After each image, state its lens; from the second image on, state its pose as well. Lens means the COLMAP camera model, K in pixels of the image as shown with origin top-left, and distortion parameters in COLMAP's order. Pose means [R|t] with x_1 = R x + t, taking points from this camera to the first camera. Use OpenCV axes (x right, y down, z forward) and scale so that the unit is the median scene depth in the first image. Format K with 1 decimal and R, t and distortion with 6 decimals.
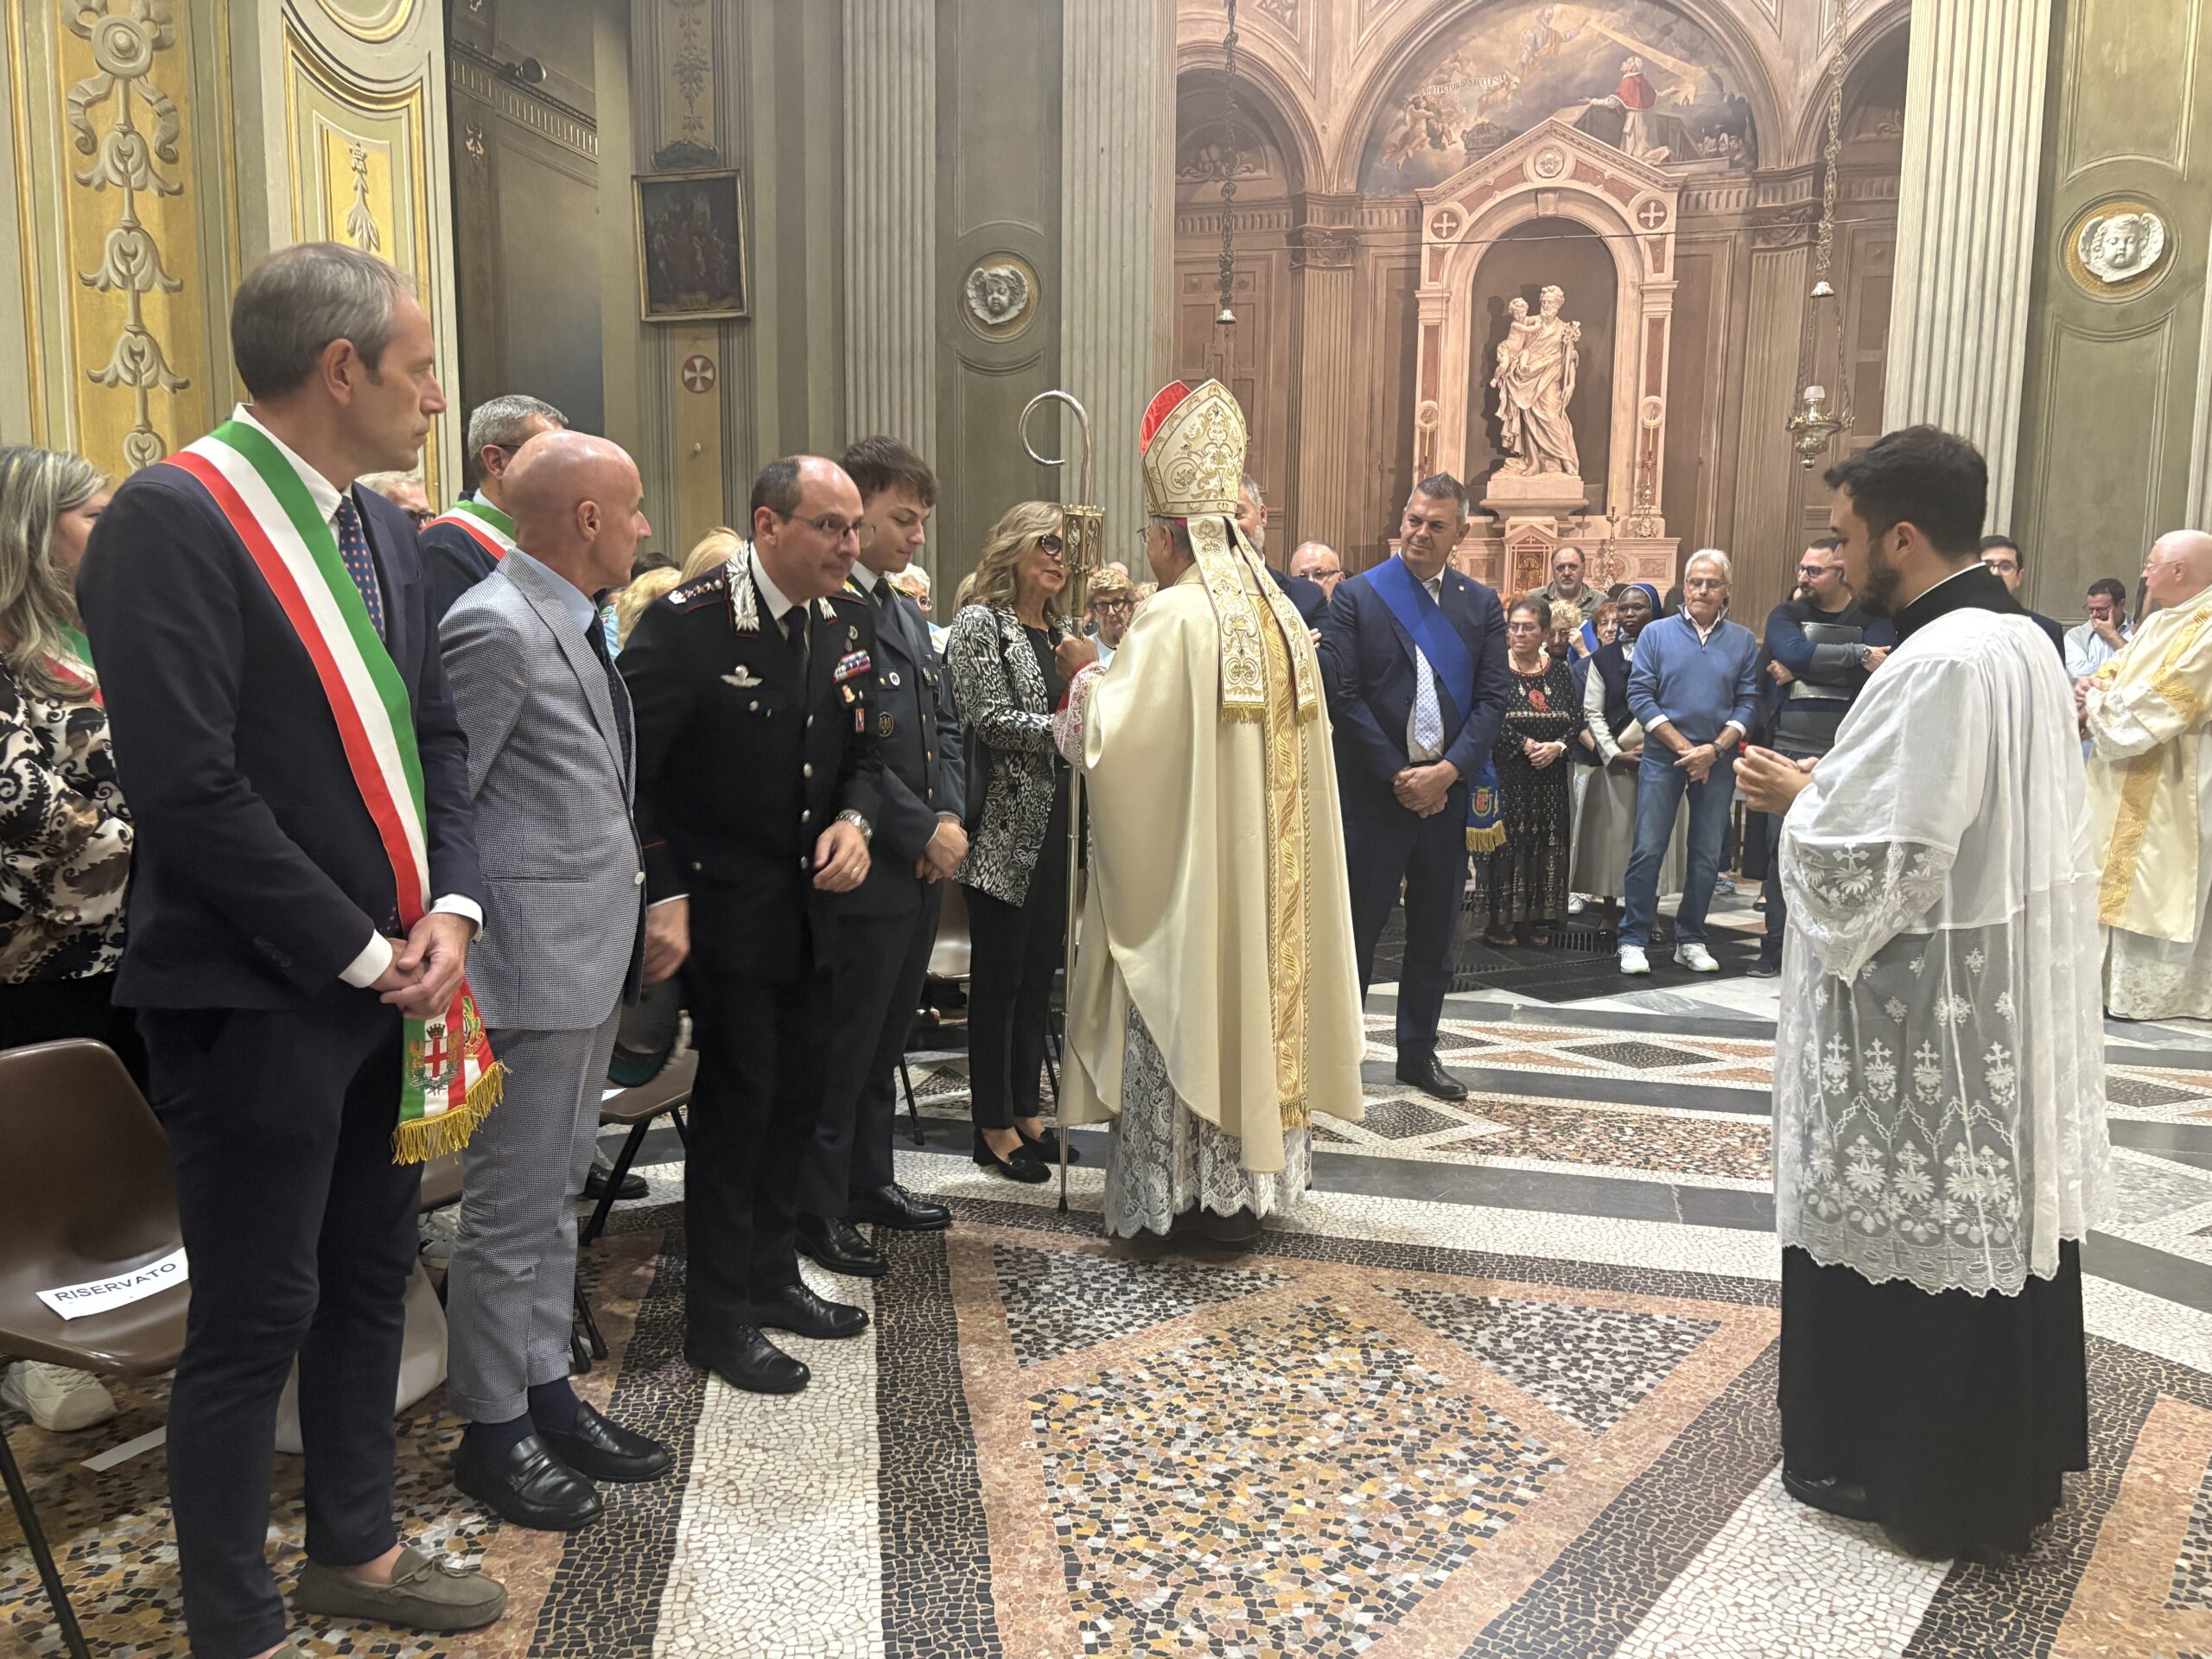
lens RADIAL K [[1659.4, 0, 1104.3], [0, 1659.4, 835.0], [0, 0, 1]] dist [0.014429, 0.005884]
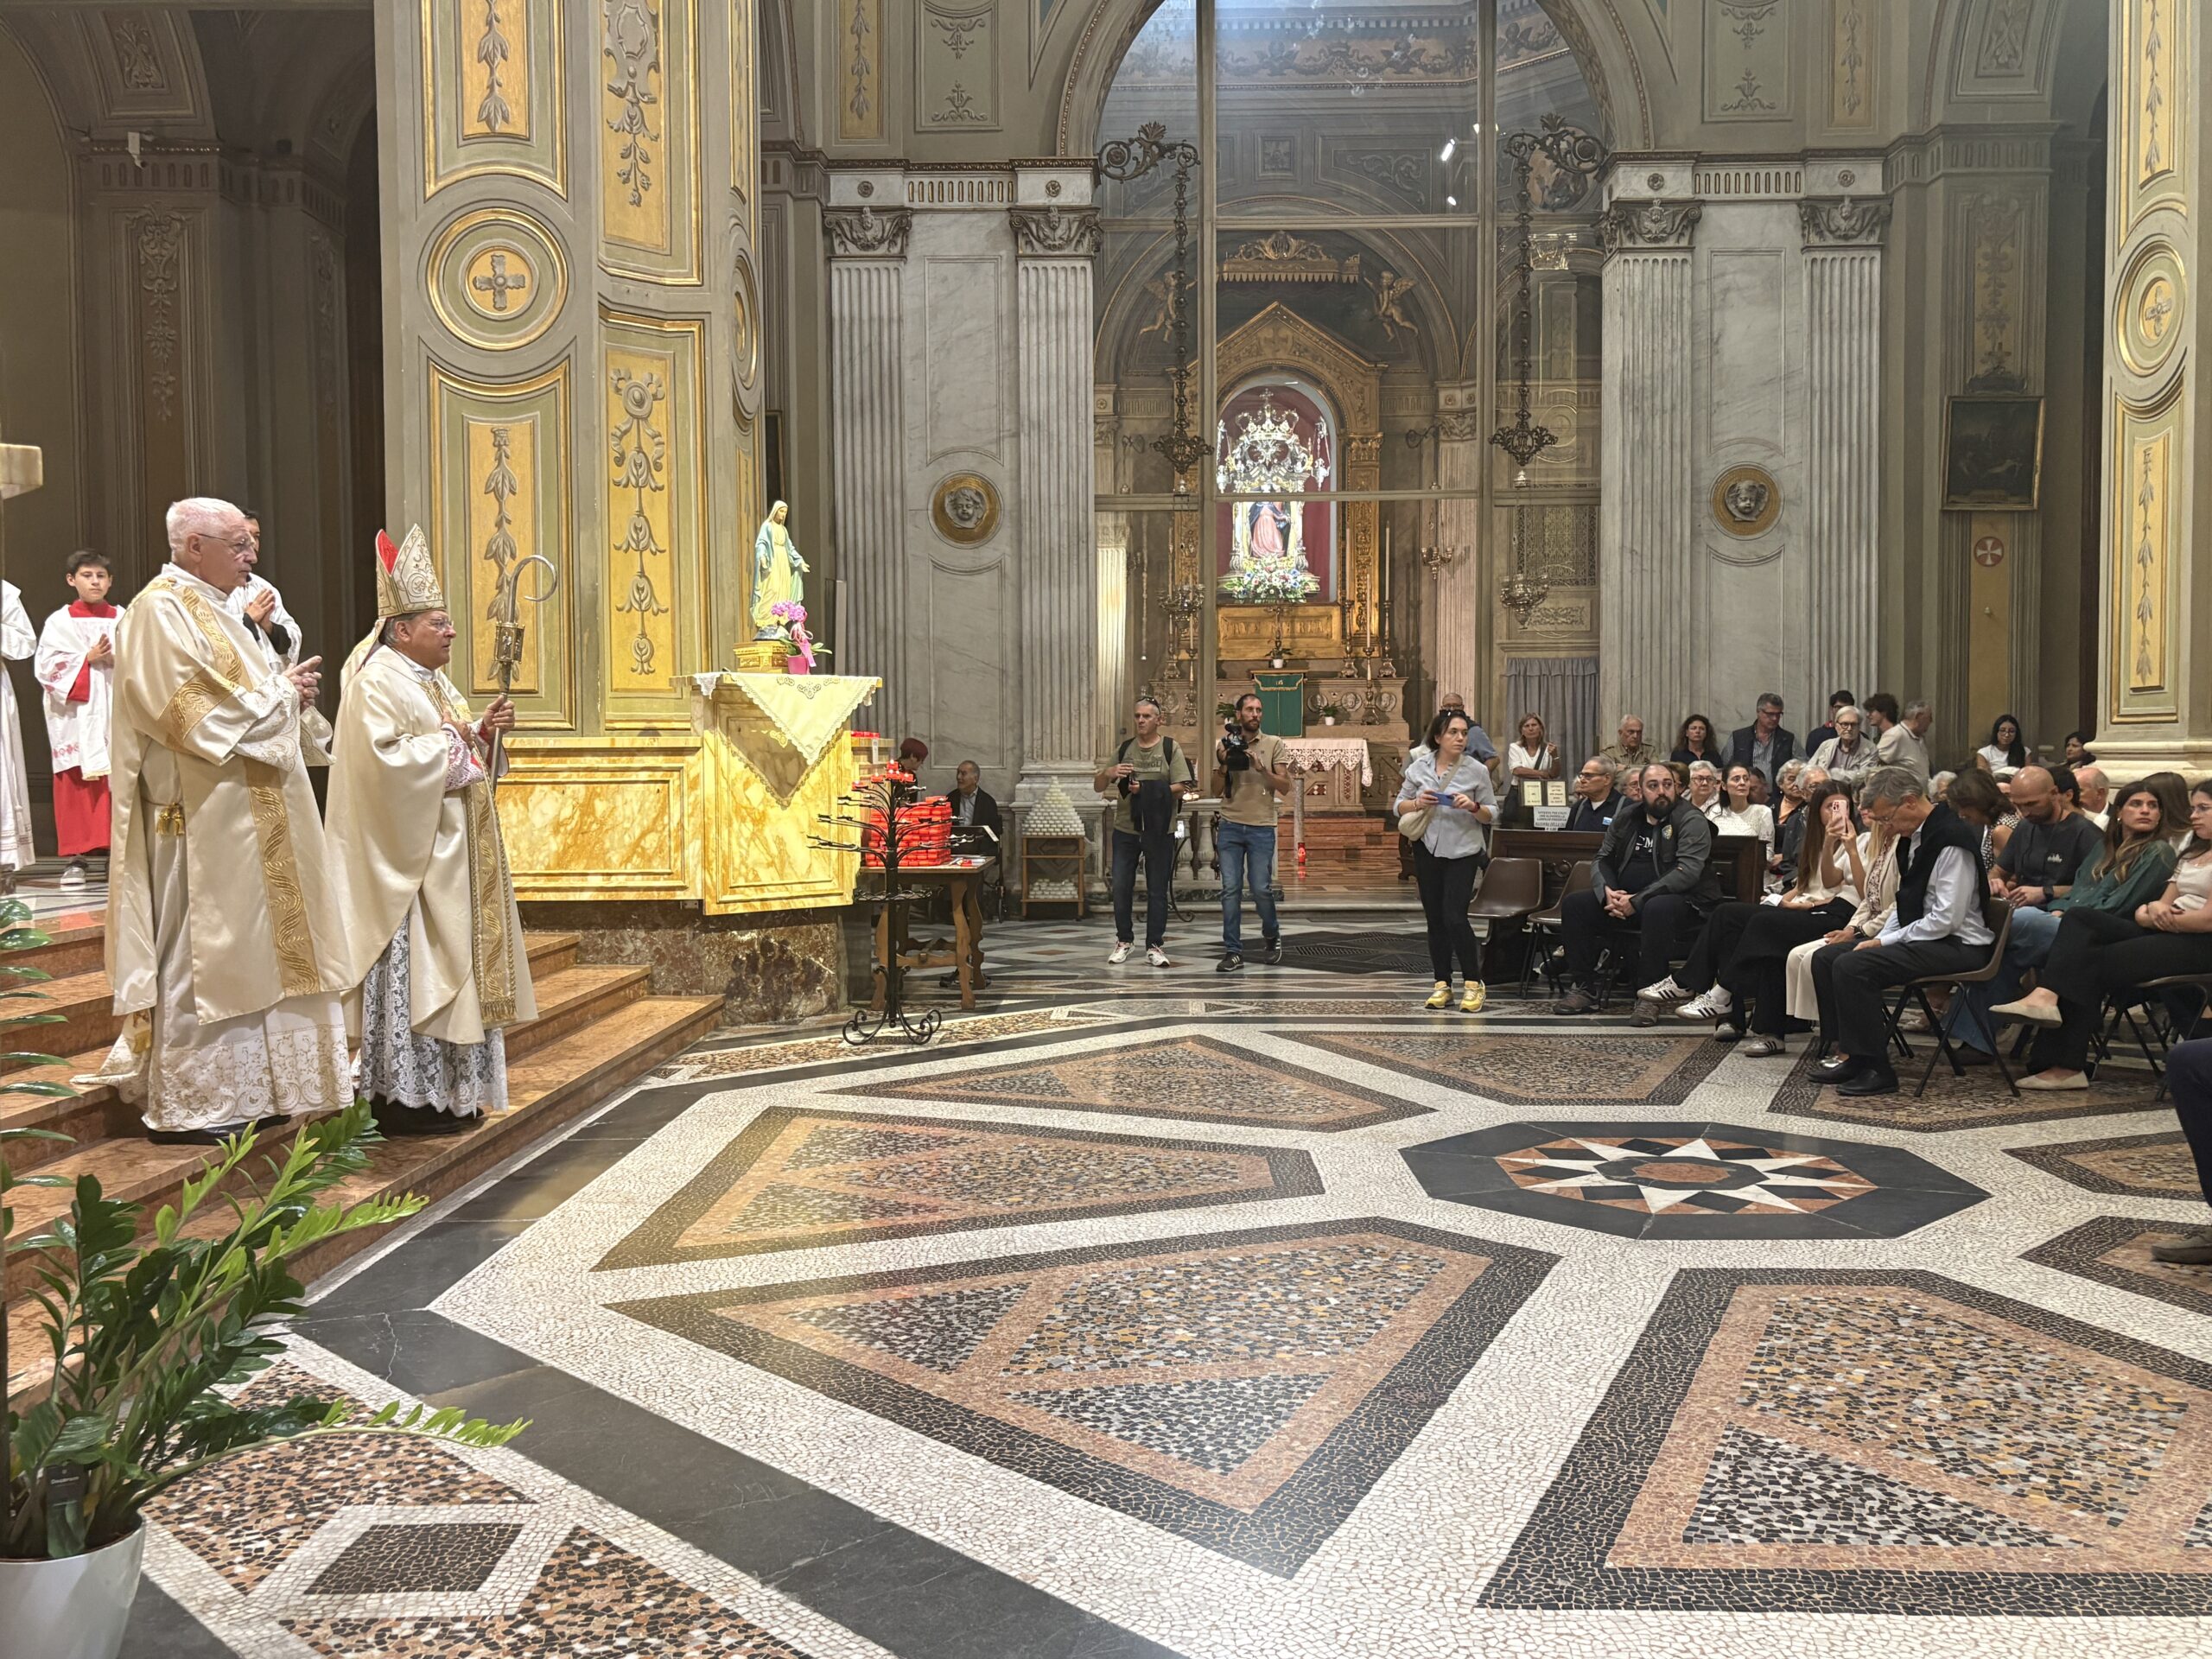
lens RADIAL K [[1929.9, 0, 1113.5], [0, 1929.9, 842.6], [0, 0, 1]] dist [0.023297, -0.016755]
pose [[-0.969987, 0.009421, -0.242973, 0.965420], [-0.030207, 0.986840, 0.158856, -0.228693], [0.241272, 0.161427, -0.956937, 1.972336]]
